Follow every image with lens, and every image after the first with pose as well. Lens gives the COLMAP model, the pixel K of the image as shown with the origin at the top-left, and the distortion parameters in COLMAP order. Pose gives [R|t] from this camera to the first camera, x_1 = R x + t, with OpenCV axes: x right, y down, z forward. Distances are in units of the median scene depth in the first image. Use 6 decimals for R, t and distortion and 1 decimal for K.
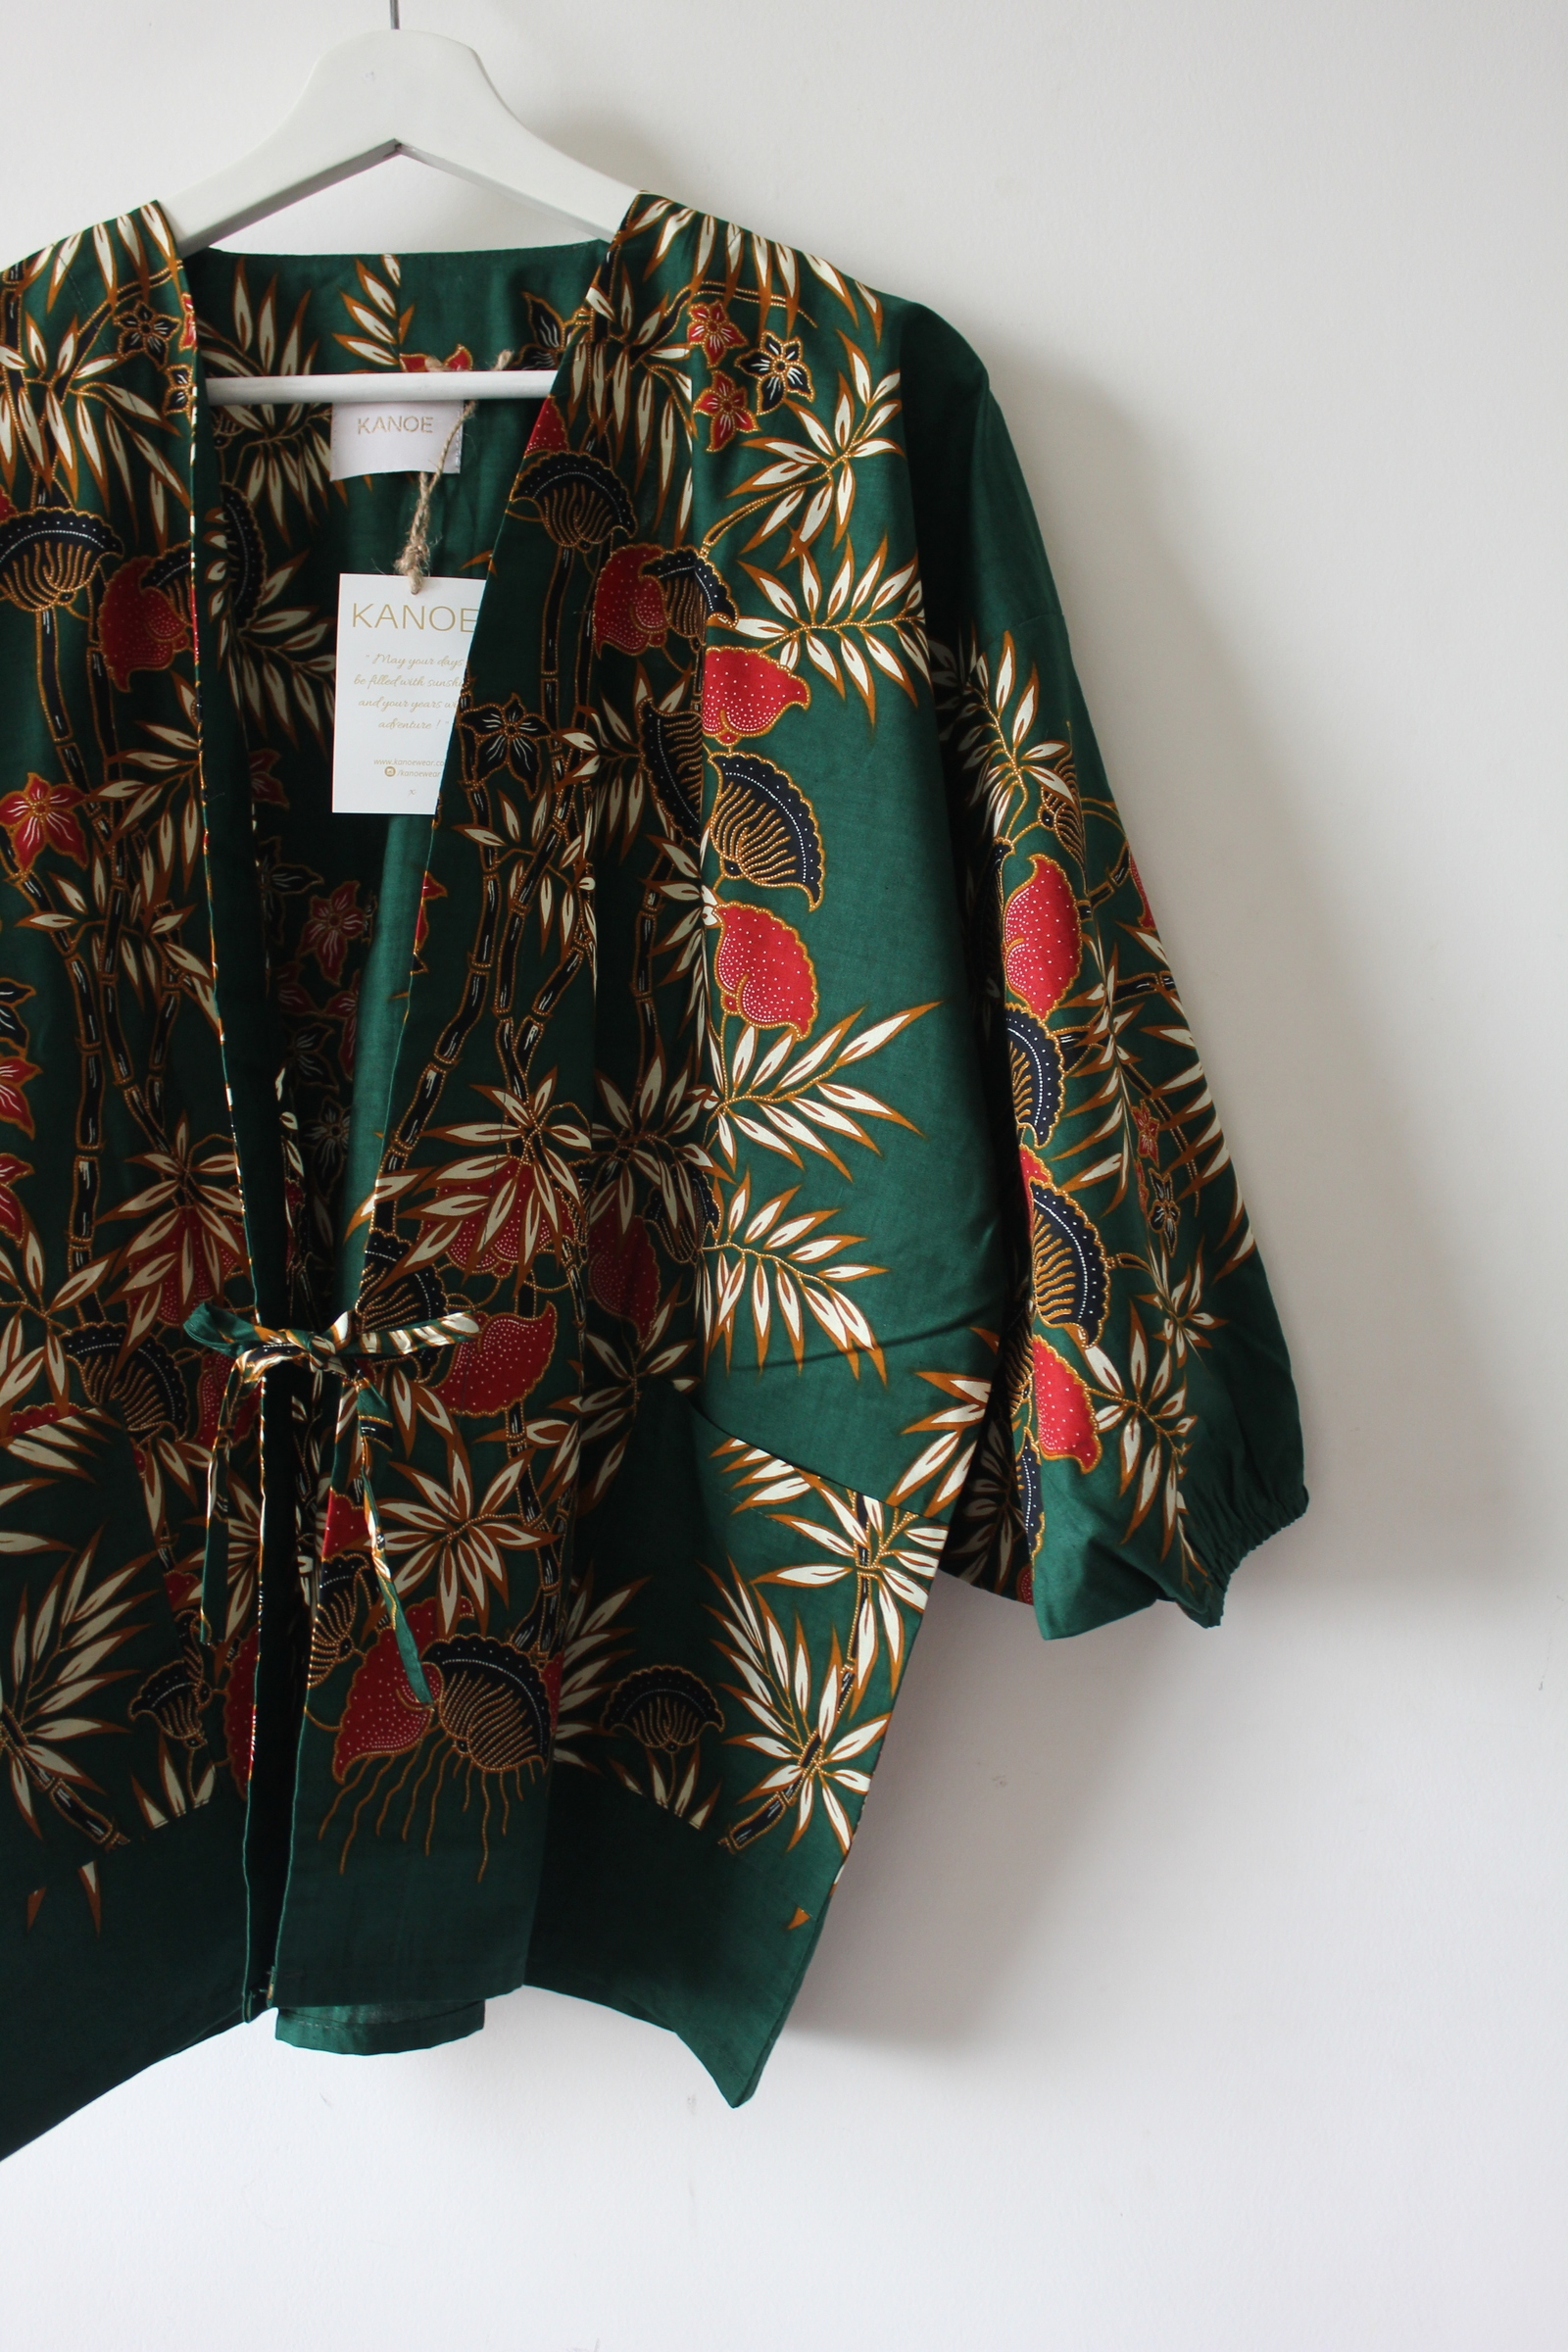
lens RADIAL K [[2364.3, 0, 784.0], [0, 2364.3, 1176.0], [0, 0, 1]] dist [-0.133621, 0.224939]
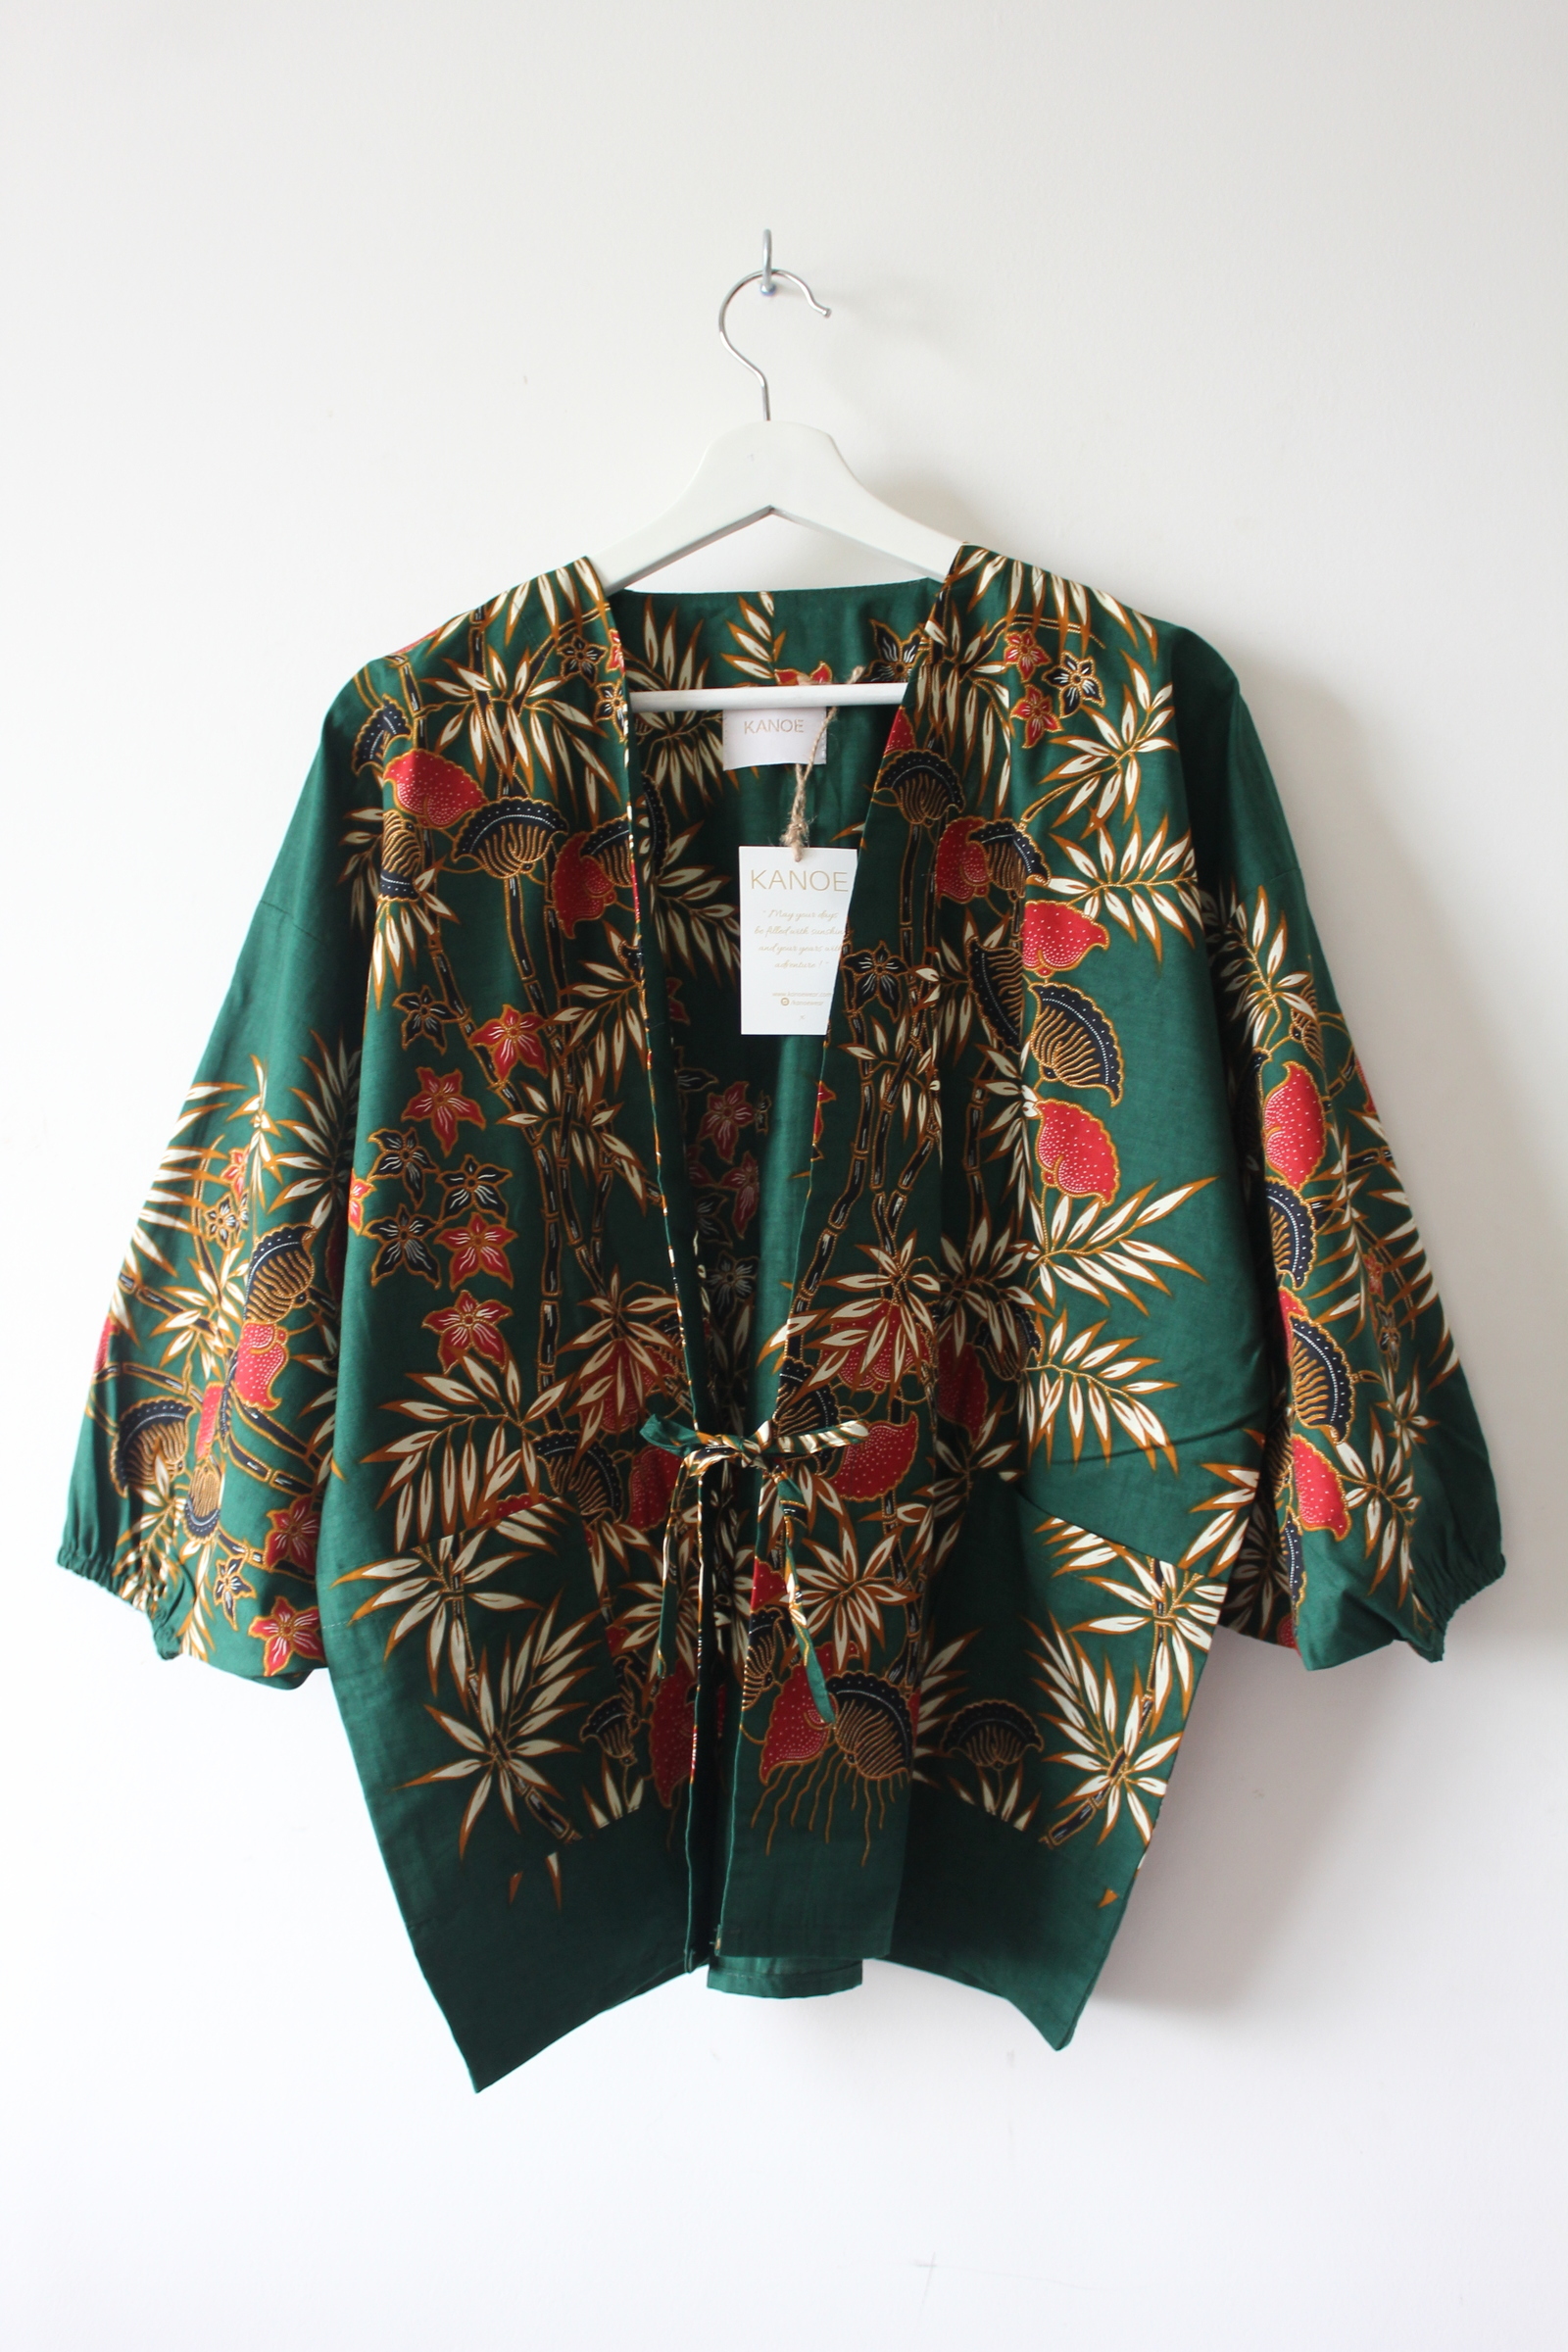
lens RADIAL K [[2364.3, 0, 784.0], [0, 2364.3, 1176.0], [0, 0, 1]] dist [-0.133621, 0.224939]
pose [[0.998674, -0.010372, -0.050416, -0.102591], [0.008163, 0.999006, -0.043821, -0.019128], [0.050820, 0.043351, 0.997767, -0.290995]]
